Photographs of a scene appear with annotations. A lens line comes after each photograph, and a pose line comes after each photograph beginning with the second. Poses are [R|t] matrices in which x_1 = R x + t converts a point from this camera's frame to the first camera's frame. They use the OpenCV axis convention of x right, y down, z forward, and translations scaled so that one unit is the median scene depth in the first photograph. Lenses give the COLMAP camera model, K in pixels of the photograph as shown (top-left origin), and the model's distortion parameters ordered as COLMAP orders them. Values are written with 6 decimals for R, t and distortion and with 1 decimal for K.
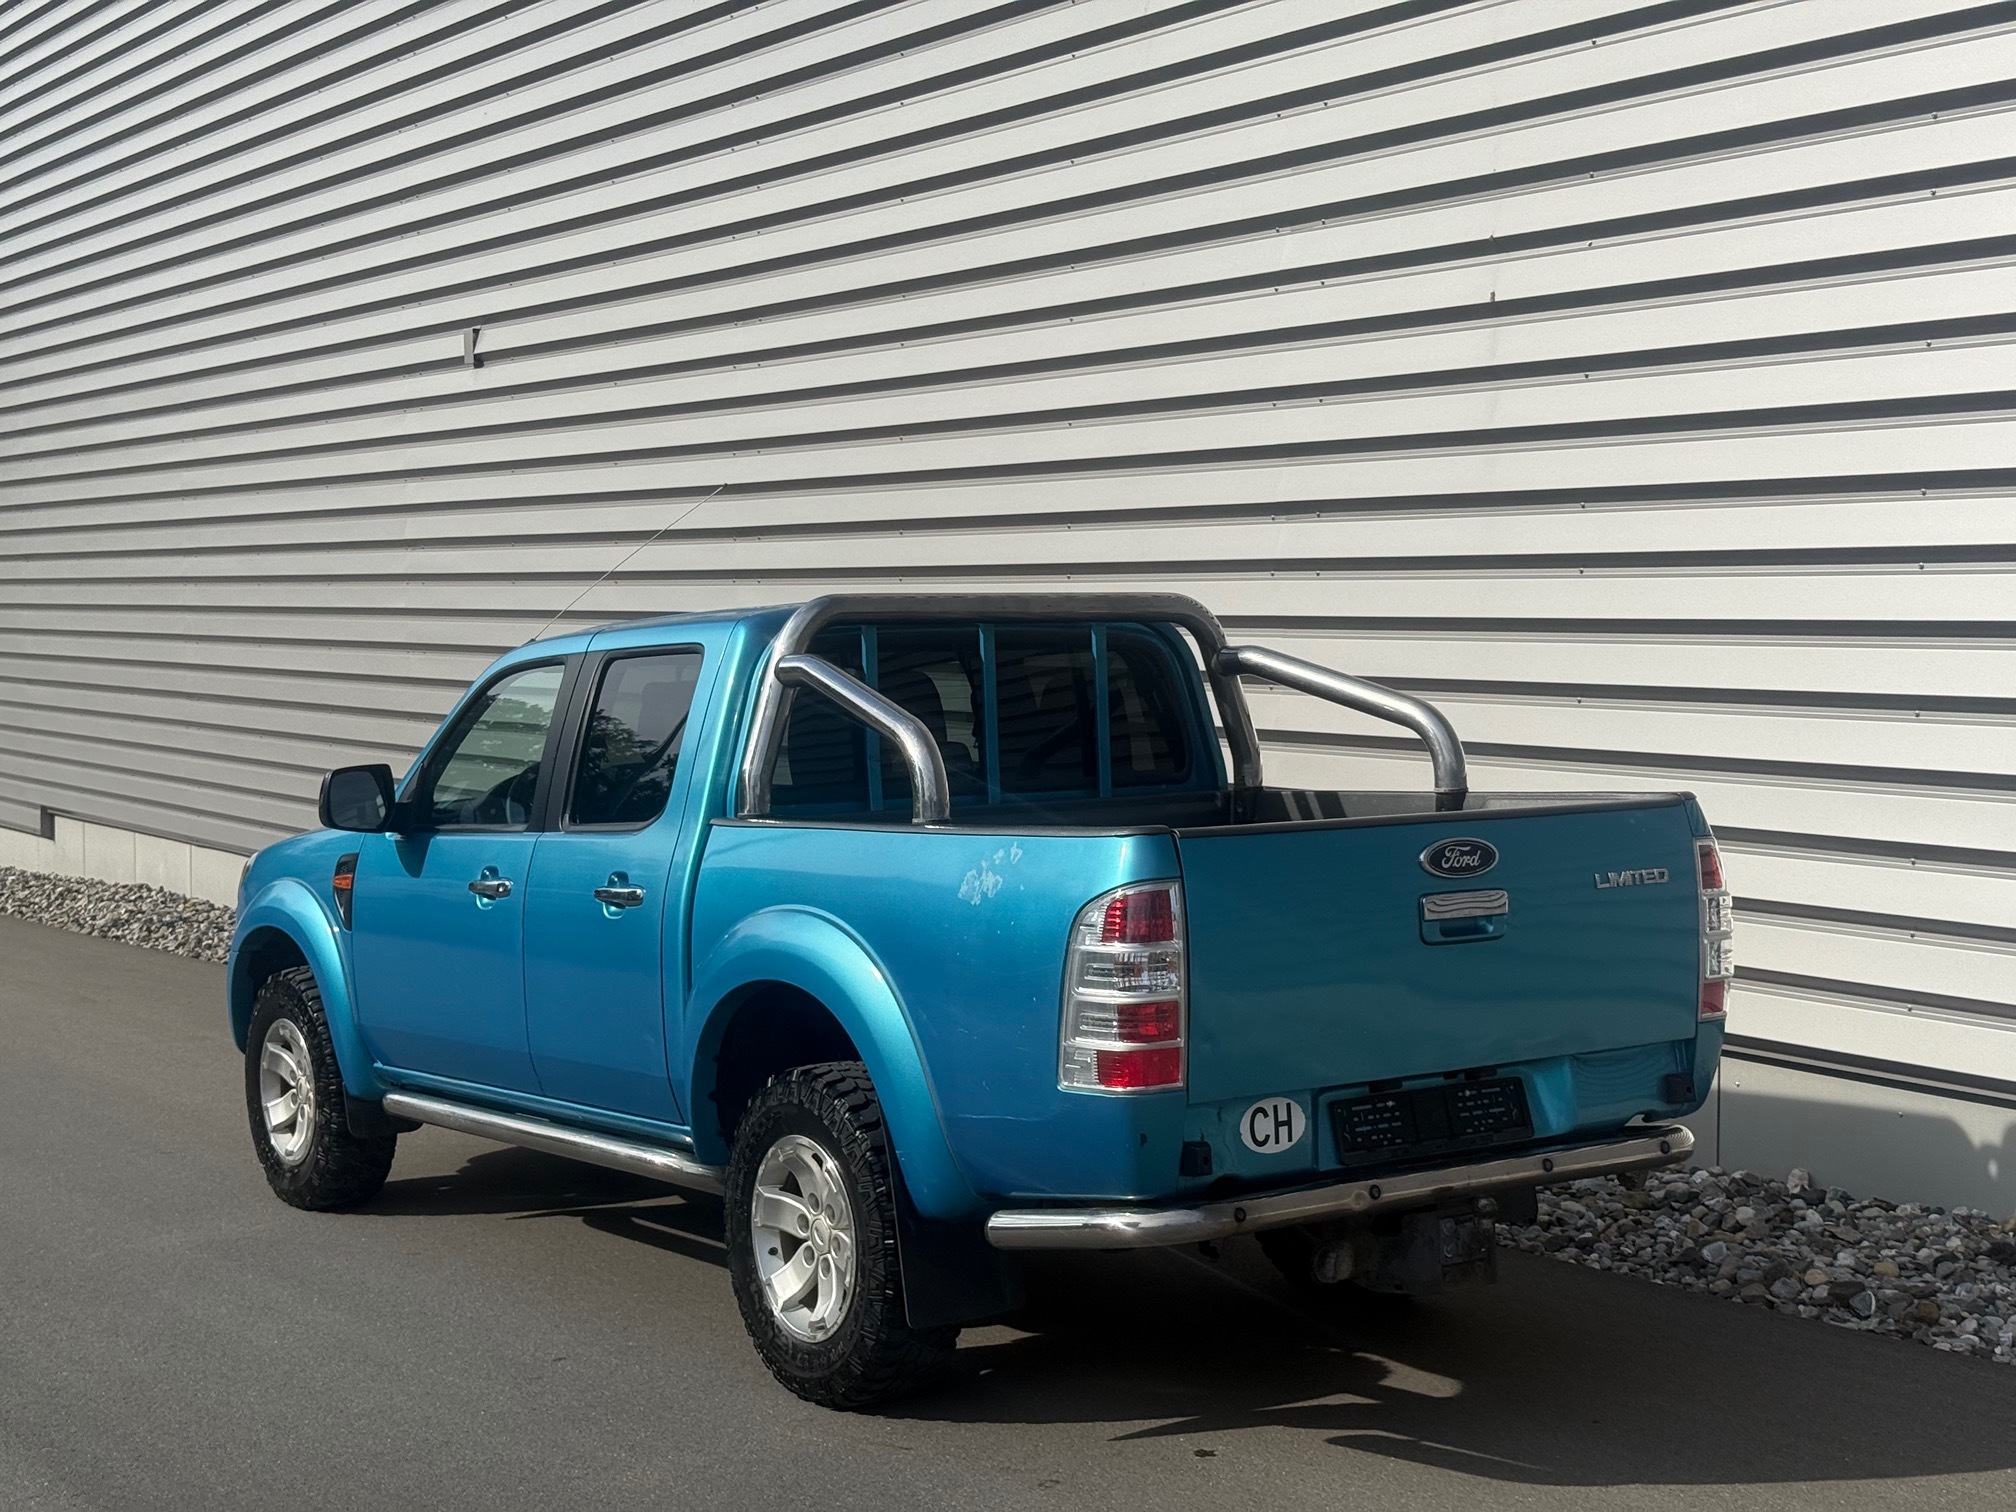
lens RADIAL K [[2801.3, 0, 1008.0], [0, 2801.3, 756.0], [0, 0, 1]] dist [0.199864, -0.451306]
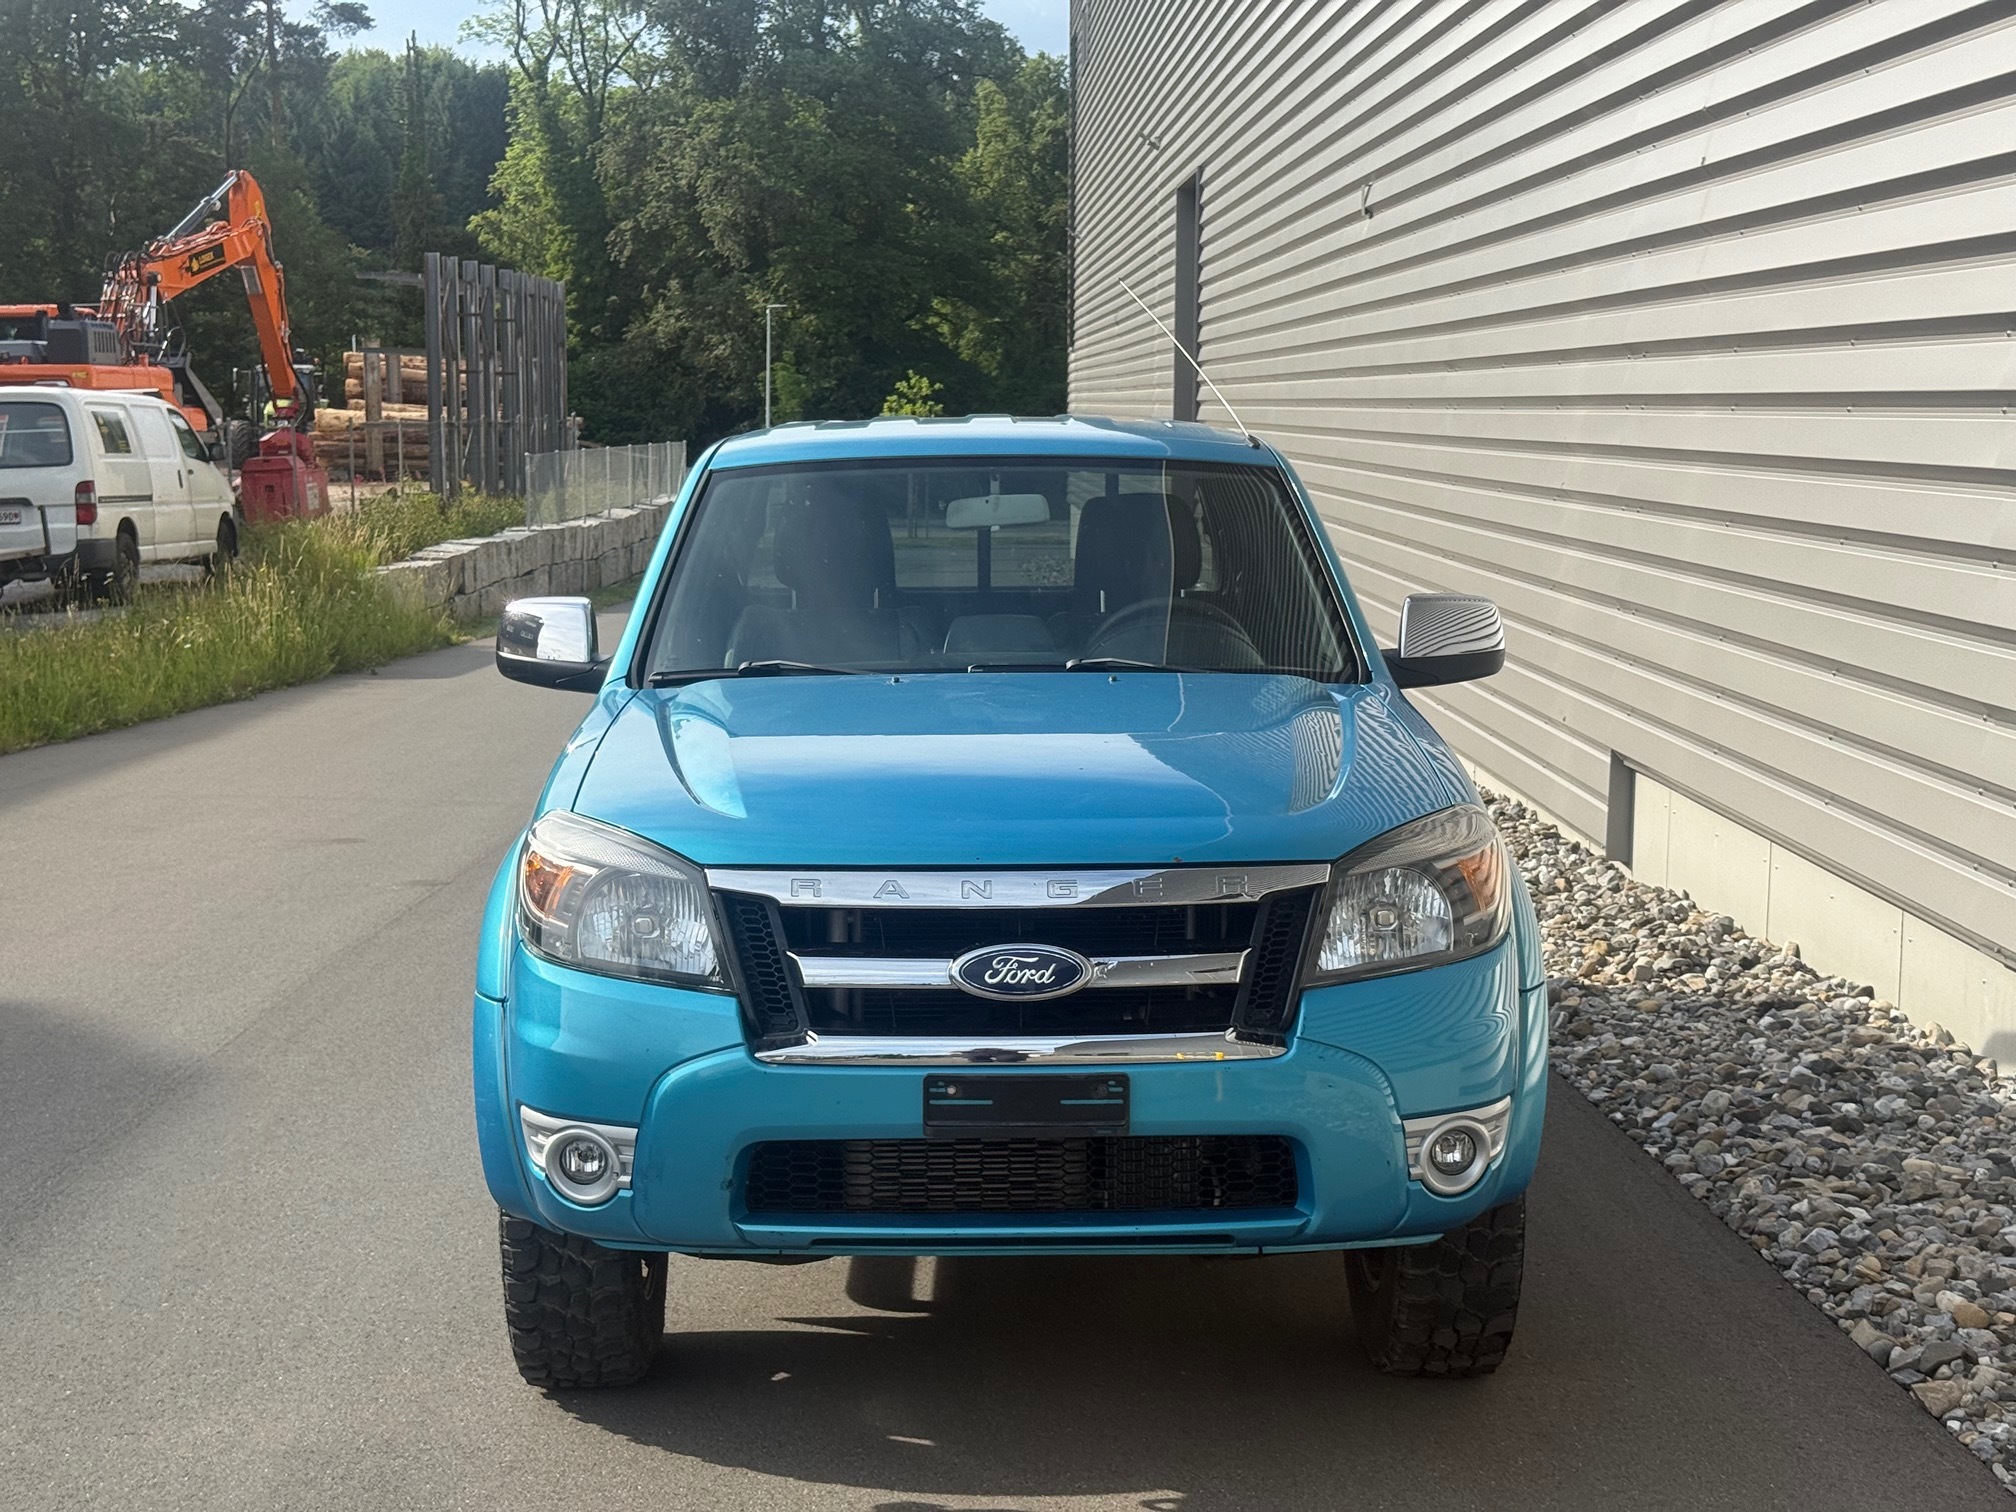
lens RADIAL K [[2801.3, 0, 1008.0], [0, 2801.3, 756.0], [0, 0, 1]] dist [0.199864, -0.451306]
pose [[0.844153, 0.069153, -0.531624, 0.902085], [-0.032156, 0.996391, 0.078551, -0.012081], [0.535137, -0.049214, 0.843330, -0.182077]]
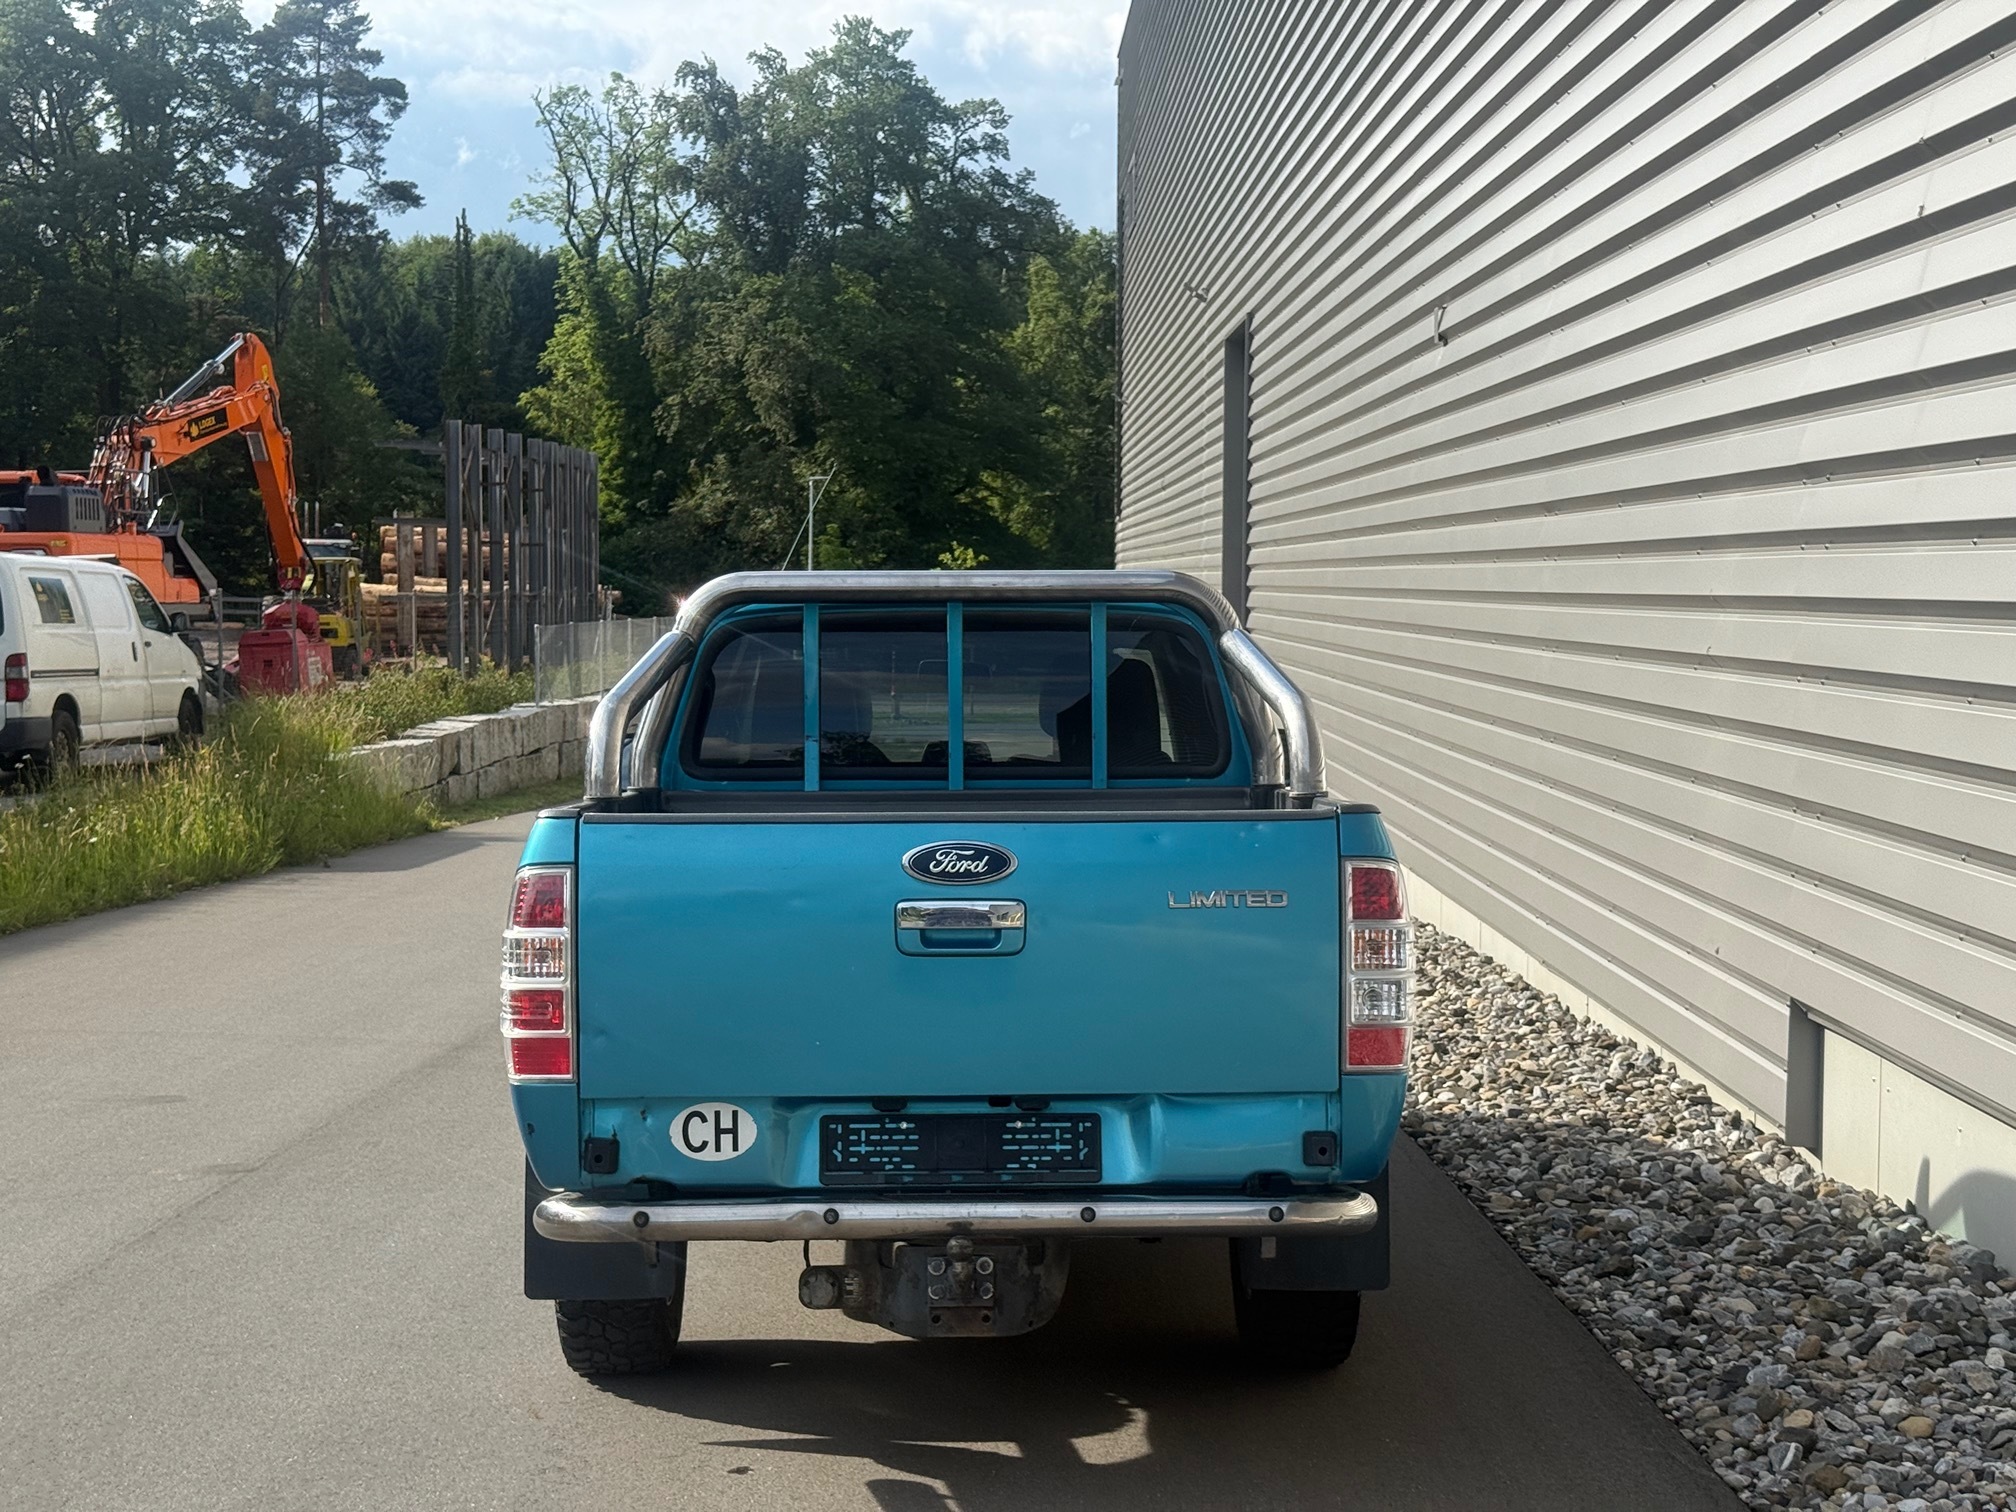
lens RADIAL K [[2801.3, 0, 1008.0], [0, 2801.3, 756.0], [0, 0, 1]] dist [0.199864, -0.451306]
pose [[0.833252, 0.036647, -0.551678, 0.674616], [-0.032682, 0.999321, 0.017021, -0.014342], [0.551927, 0.003847, 0.833884, 0.254465]]
